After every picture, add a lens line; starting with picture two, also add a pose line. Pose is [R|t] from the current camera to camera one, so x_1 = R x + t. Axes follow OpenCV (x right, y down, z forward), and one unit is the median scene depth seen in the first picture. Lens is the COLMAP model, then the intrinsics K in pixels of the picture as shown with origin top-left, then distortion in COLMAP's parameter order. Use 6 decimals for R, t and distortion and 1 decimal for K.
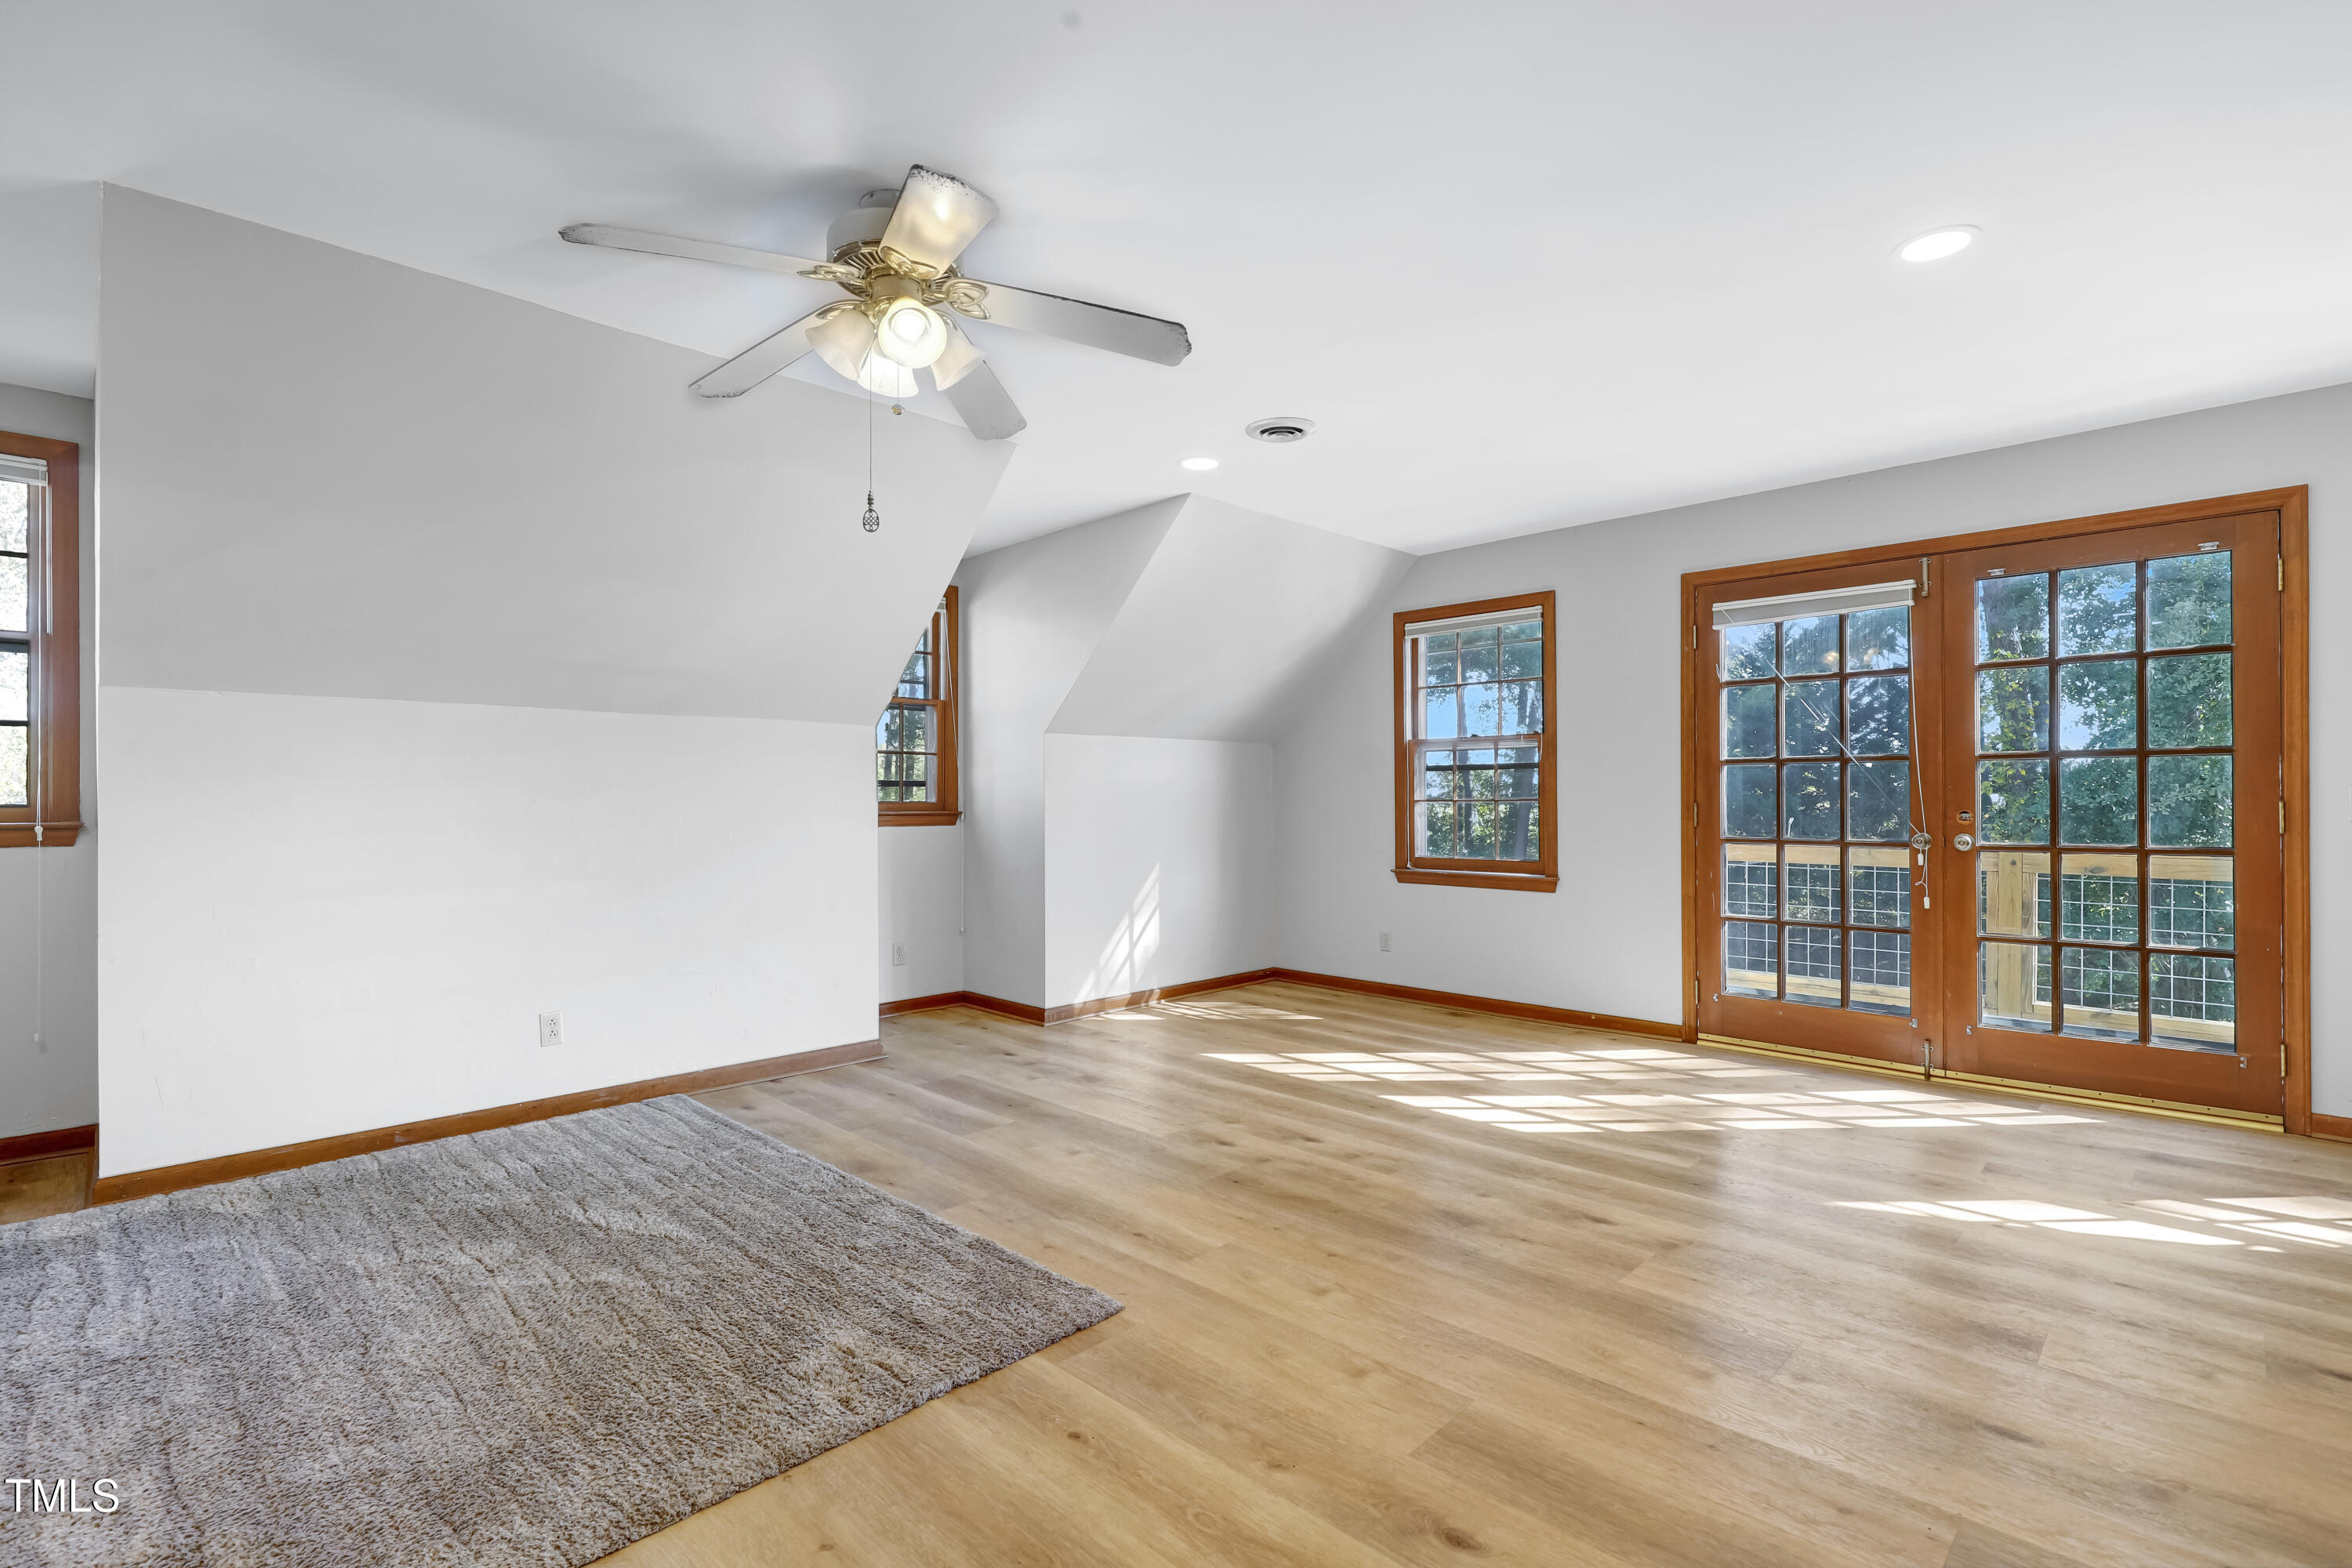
lens RADIAL K [[1044.9, 0, 1178.7], [0, 1044.9, 790.1], [0, 0, 1]] dist [0.004691, -0.000151]
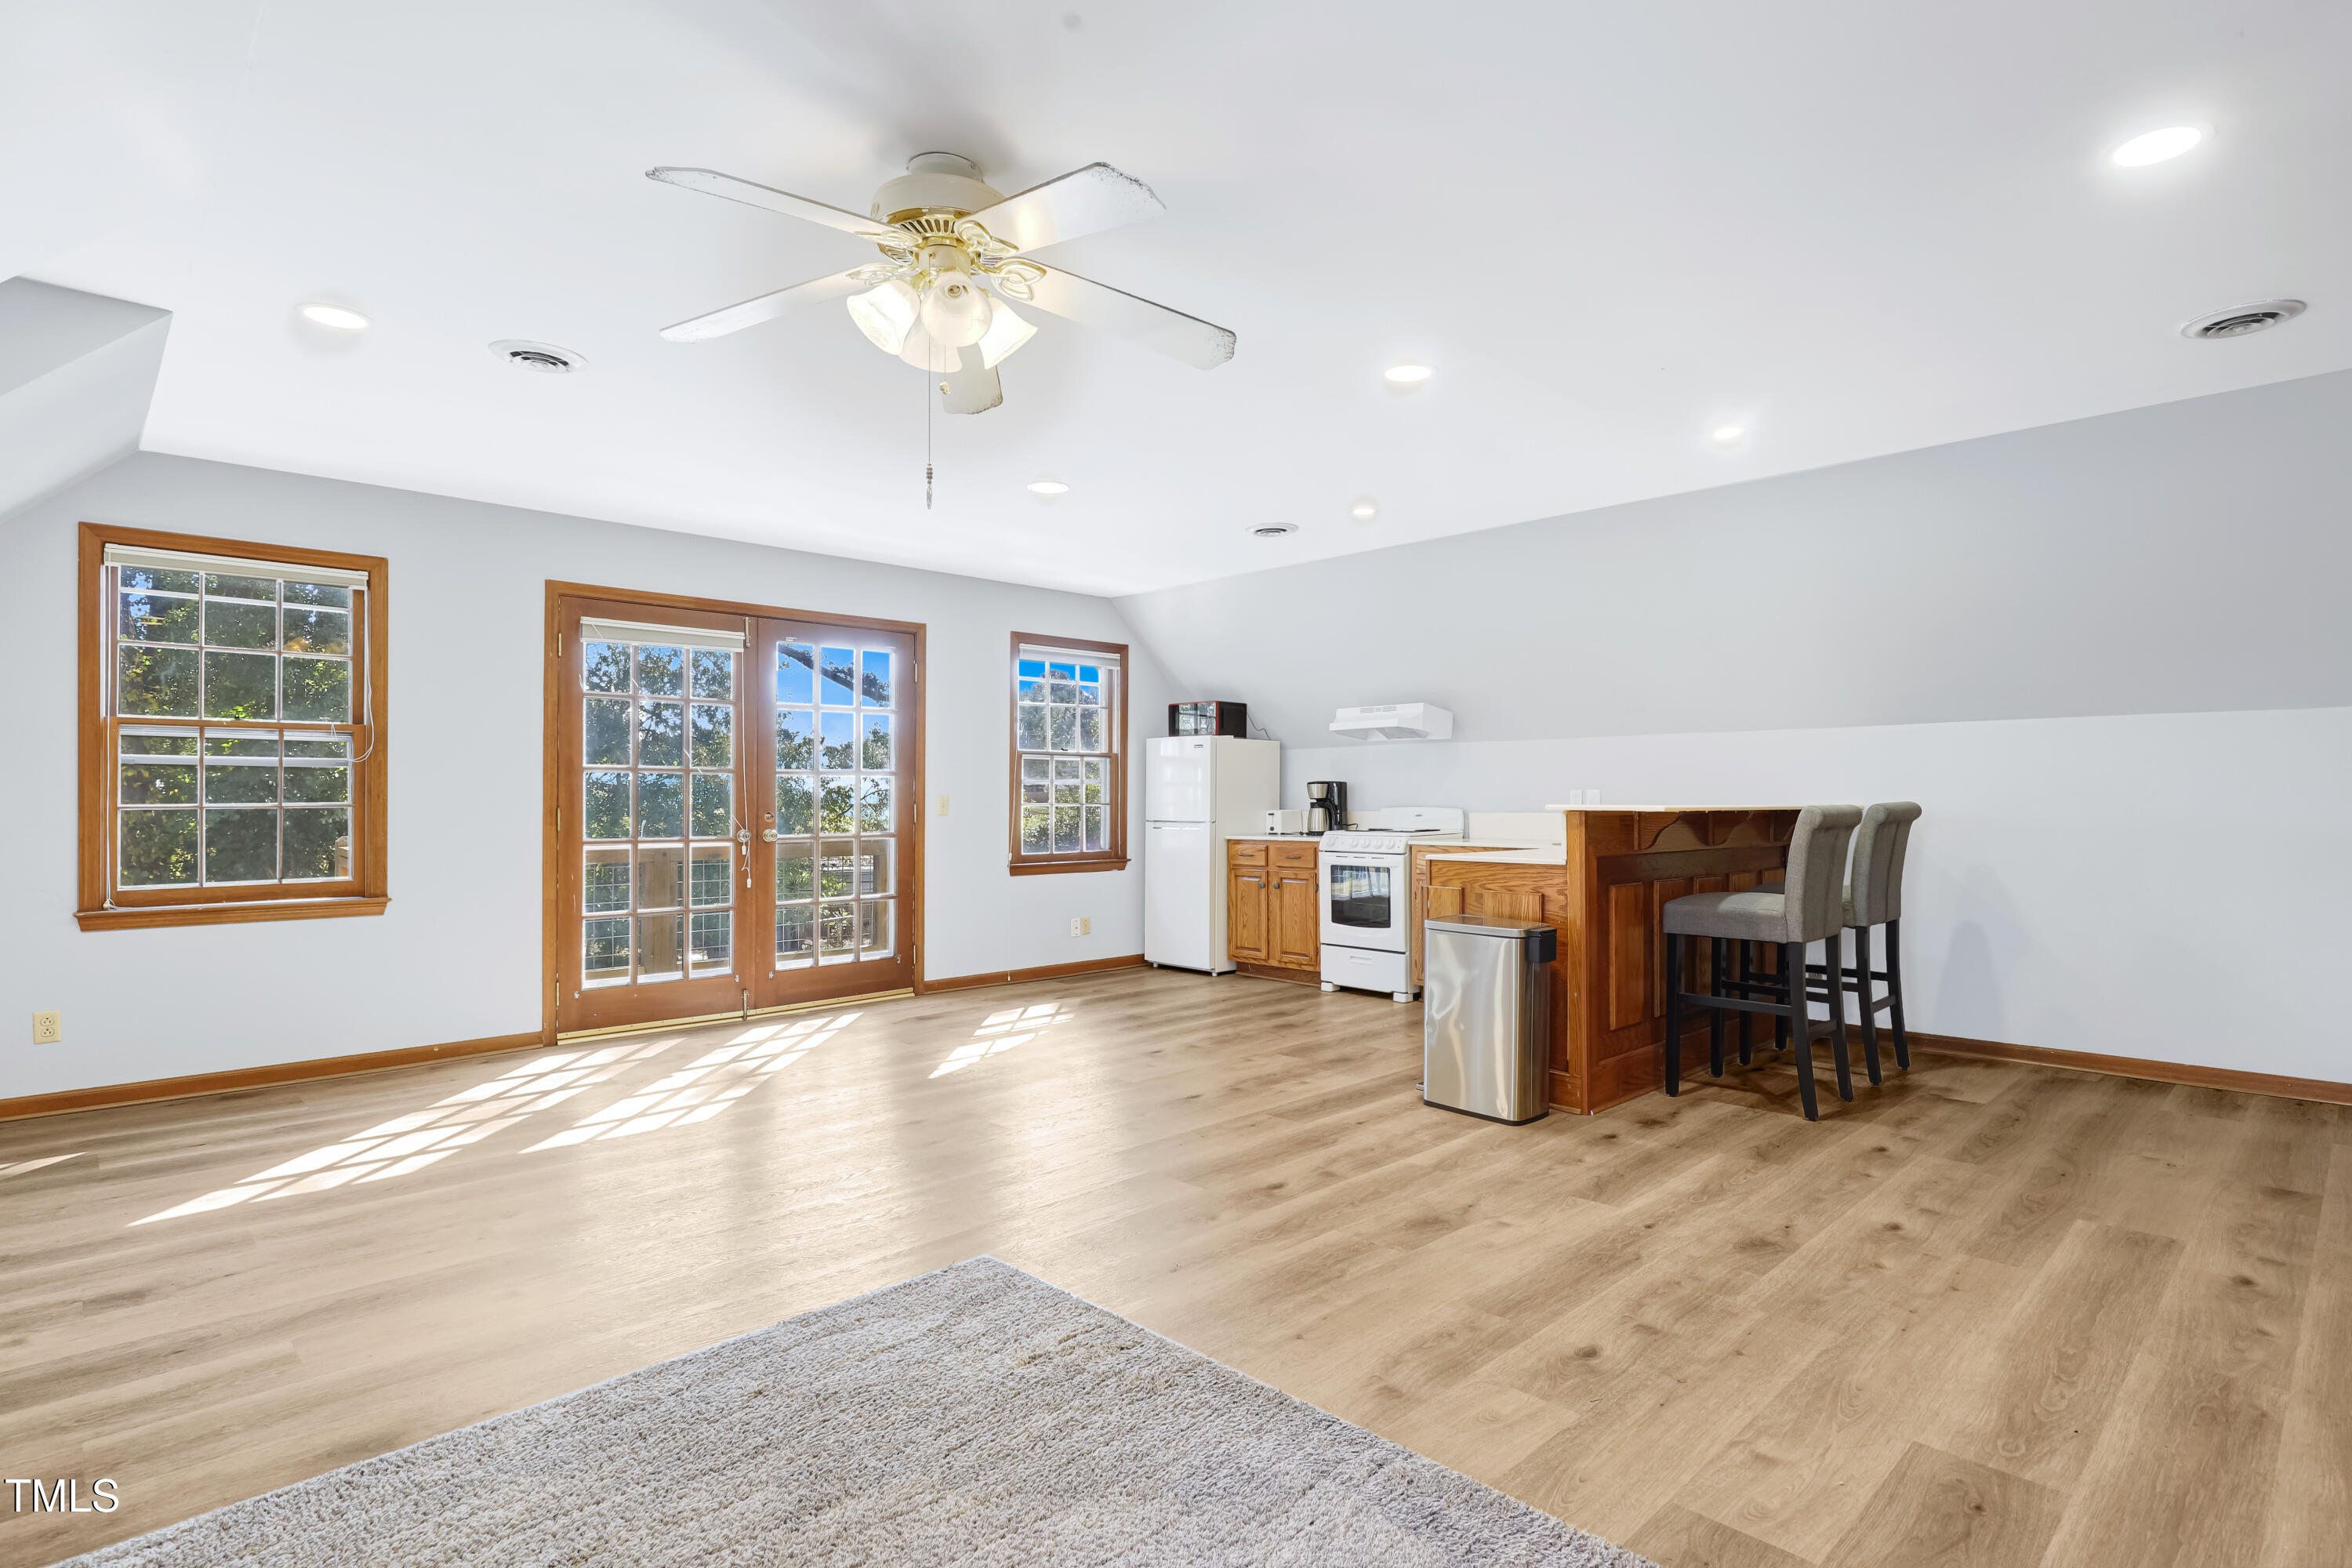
lens RADIAL K [[1185.5, 0, 1178.5], [0, 1185.5, 791.6], [0, 0, 1]] dist [0.001004, 0.000158]
pose [[0.046289, 0.002669, 0.998925, -0.665564], [-0.009930, 0.999948, -0.002212, -0.007158], [-0.998879, -0.009817, 0.046313, 0.364347]]
